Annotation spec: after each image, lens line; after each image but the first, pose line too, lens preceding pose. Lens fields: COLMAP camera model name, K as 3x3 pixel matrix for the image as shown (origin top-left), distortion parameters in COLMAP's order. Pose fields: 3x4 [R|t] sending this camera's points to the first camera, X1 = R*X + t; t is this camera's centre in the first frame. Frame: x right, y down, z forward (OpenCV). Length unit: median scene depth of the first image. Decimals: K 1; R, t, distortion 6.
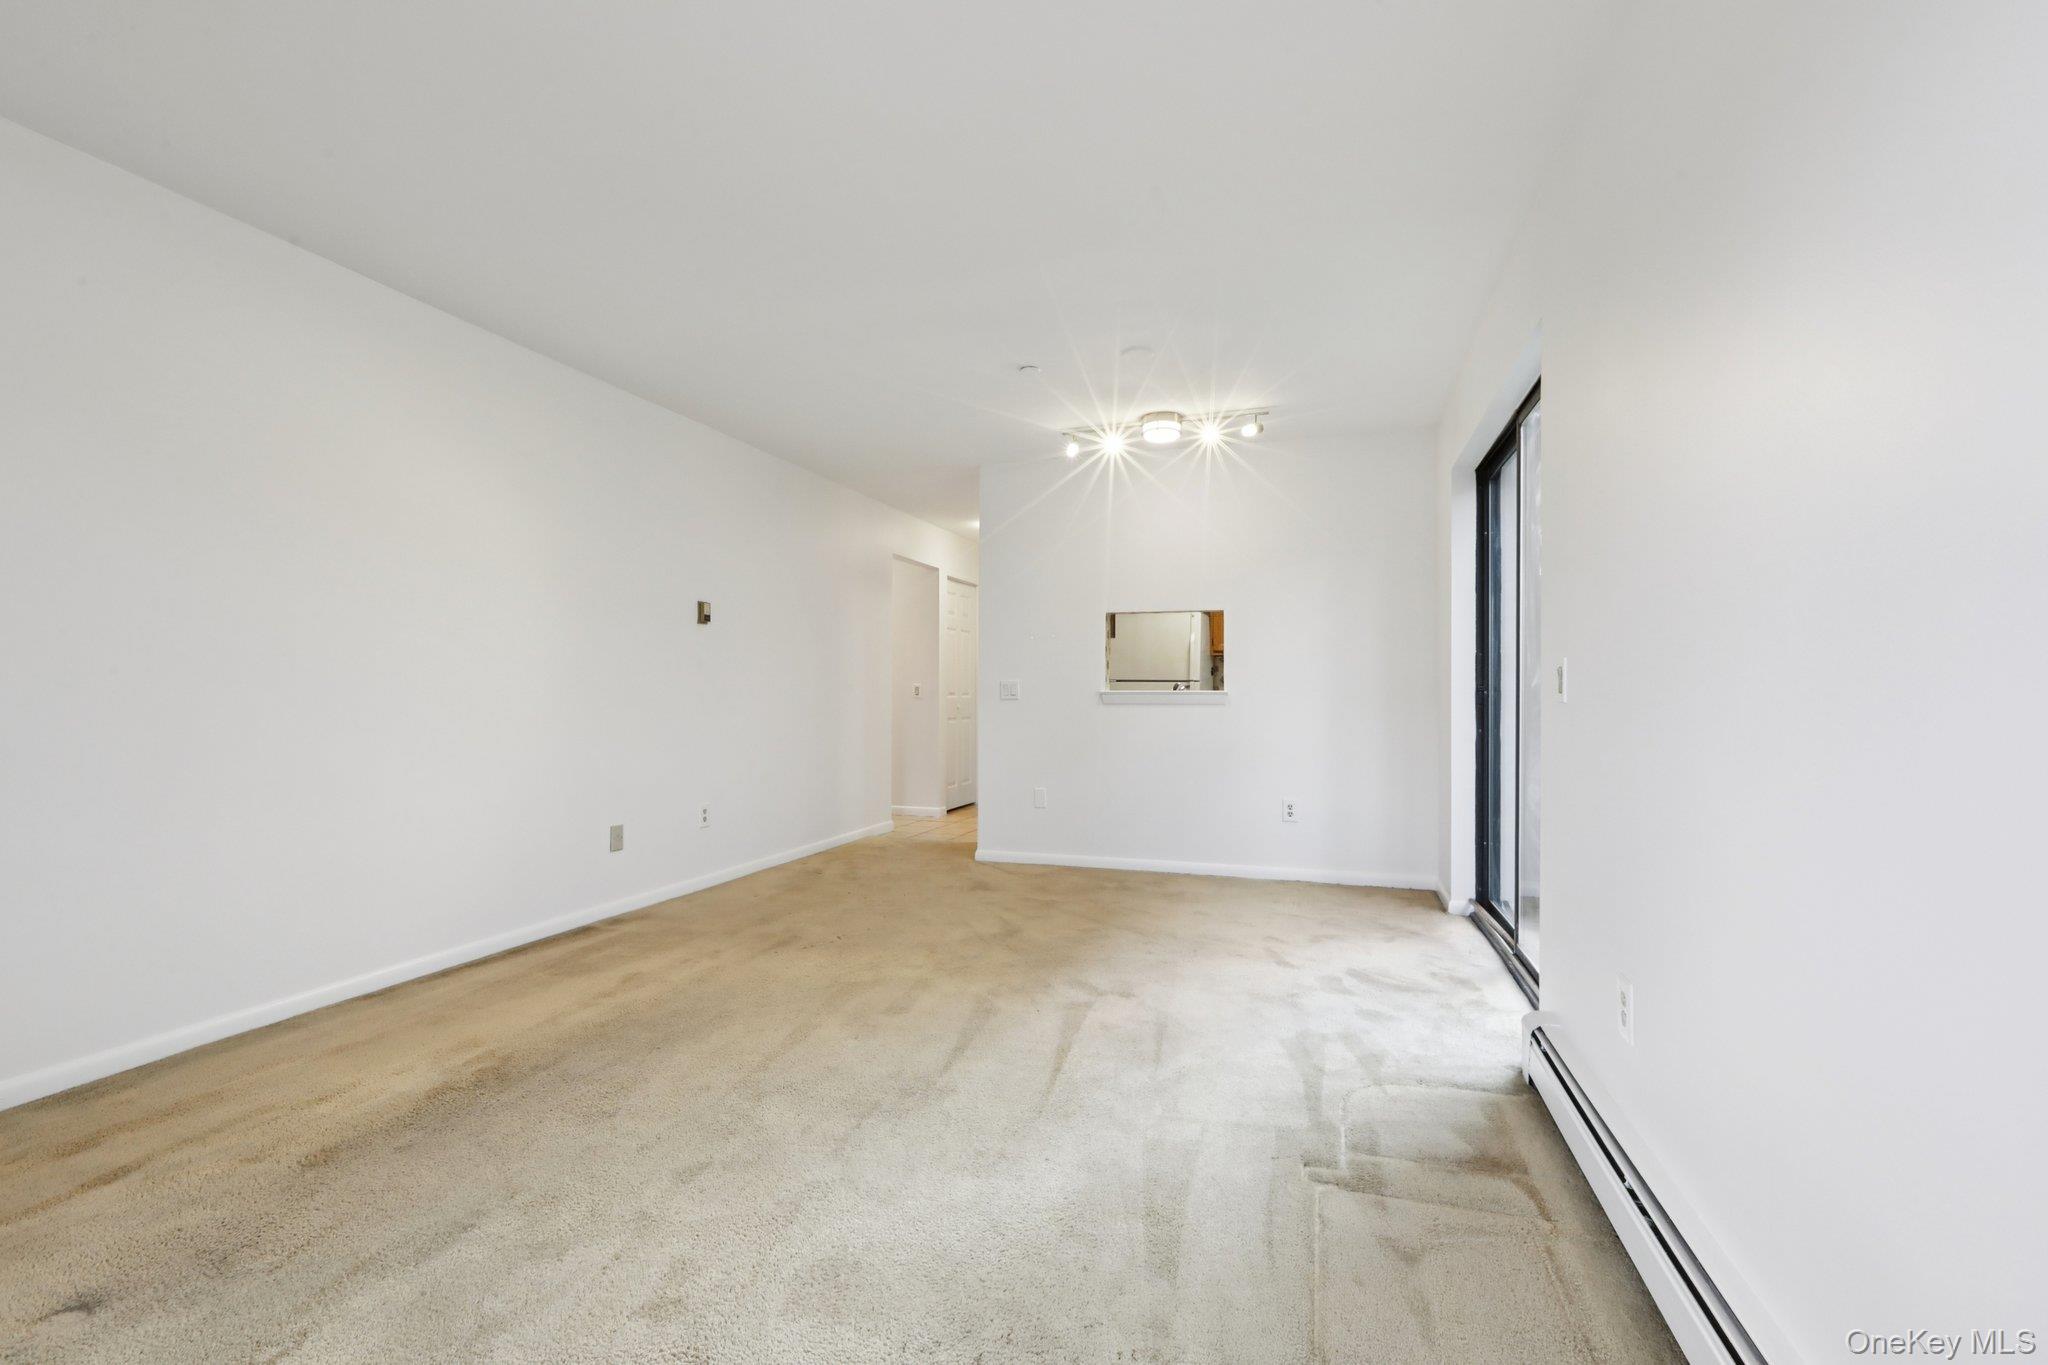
lens RADIAL K [[904.7, 0, 1024.0], [0, 904.7, 682.5], [0, 0, 1]] dist [-0.002158, -0.000066]
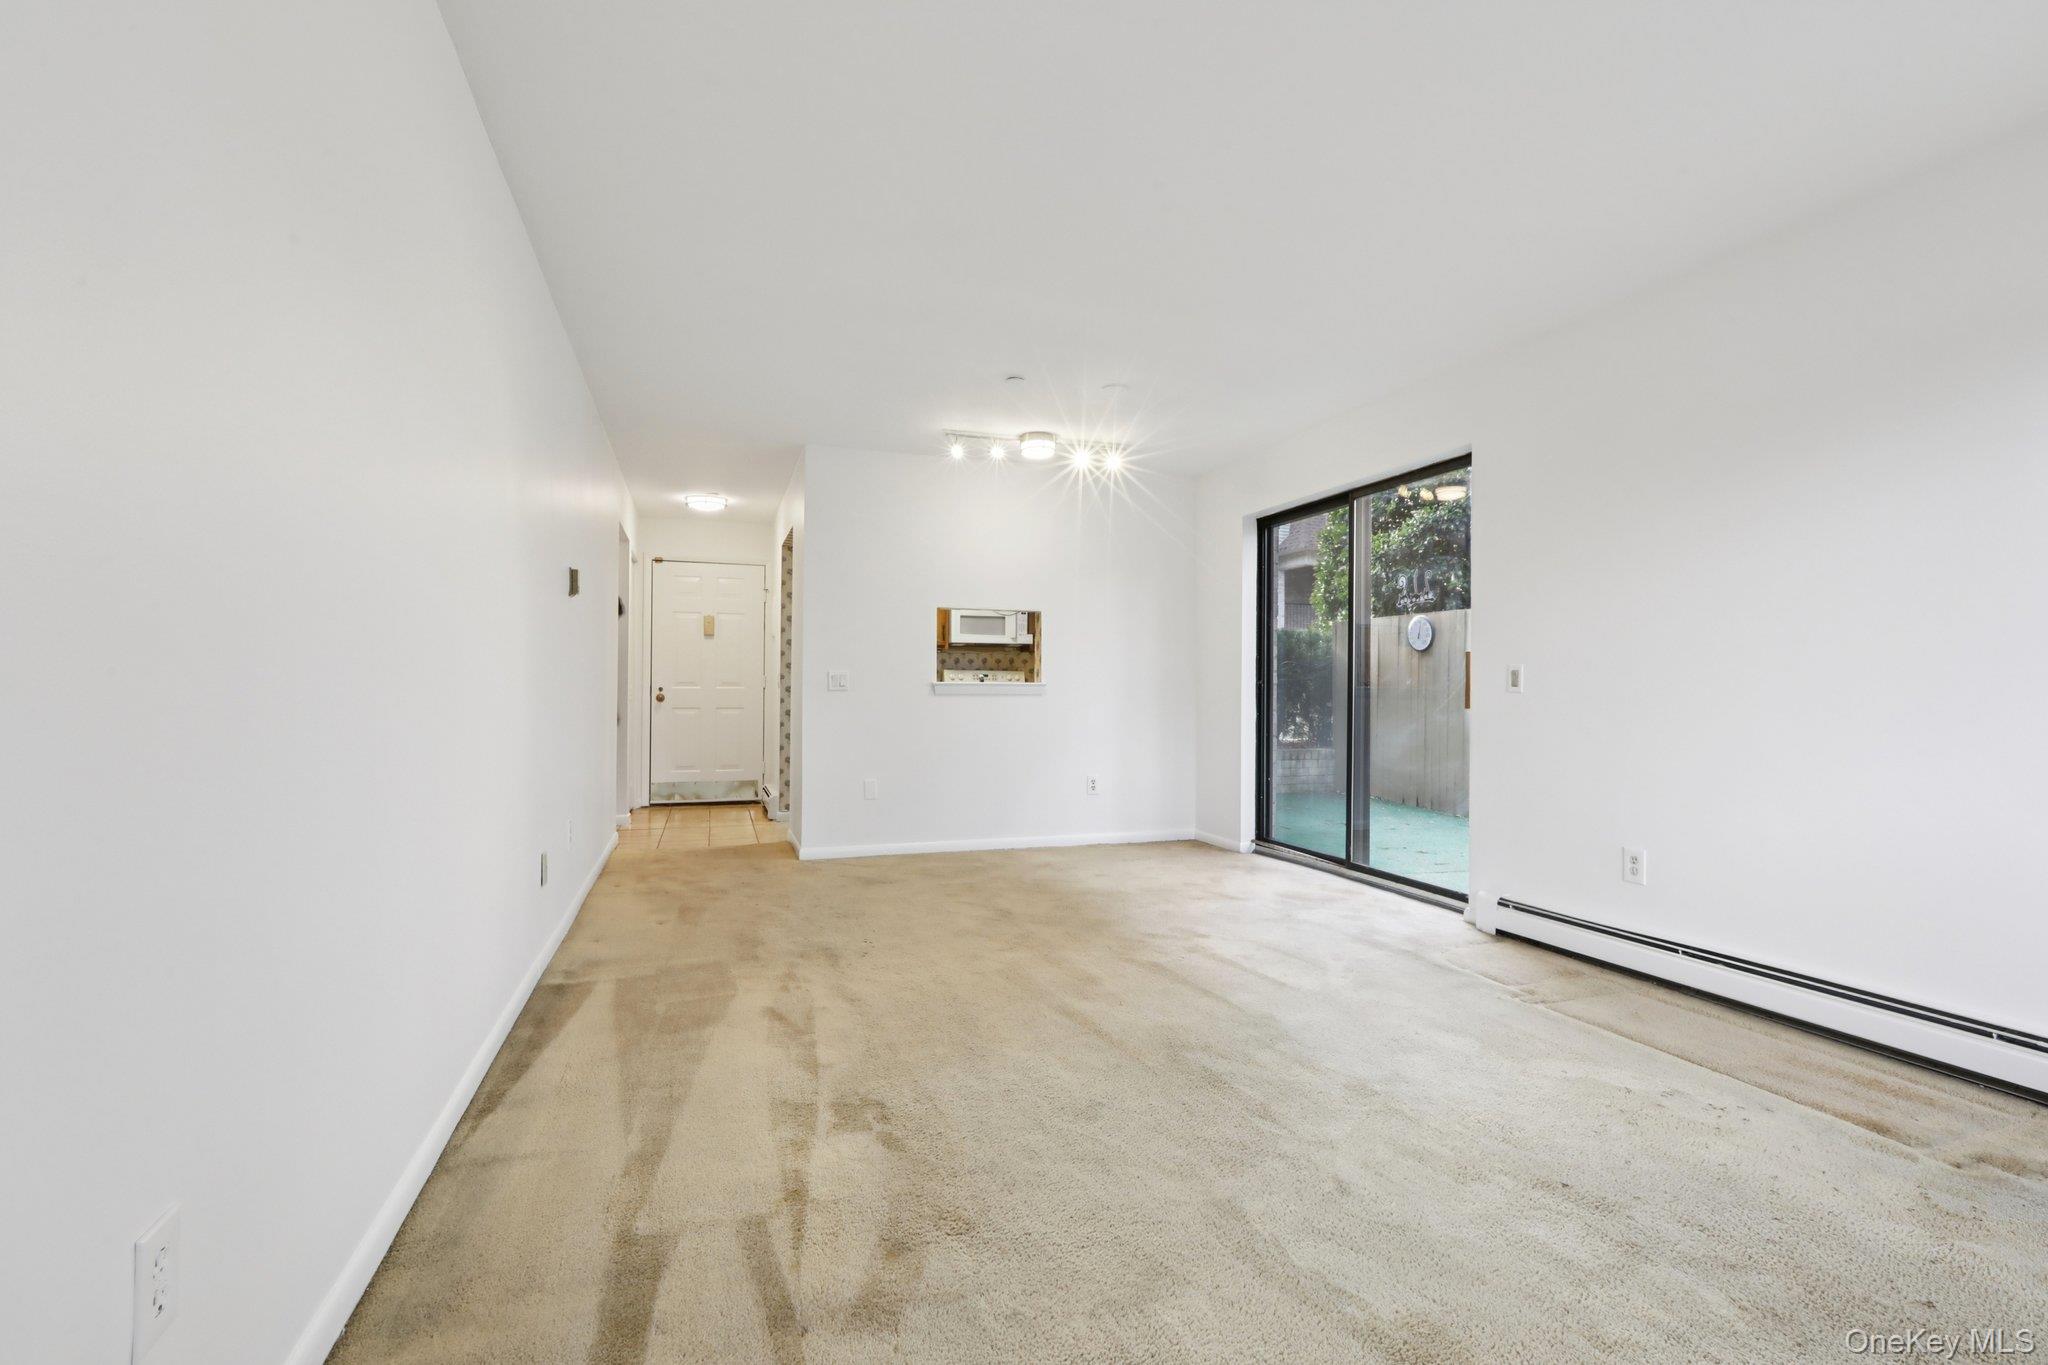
lens RADIAL K [[910.8, 0, 1024.0], [0, 910.8, 682.5], [0, 0, 1]] dist [-0.002906, 0.000227]
pose [[0.802176, 0.003584, 0.597077, -0.637049], [-0.010585, 0.999910, 0.008218, -0.000384], [-0.596994, -0.012912, 0.802142, 0.135623]]
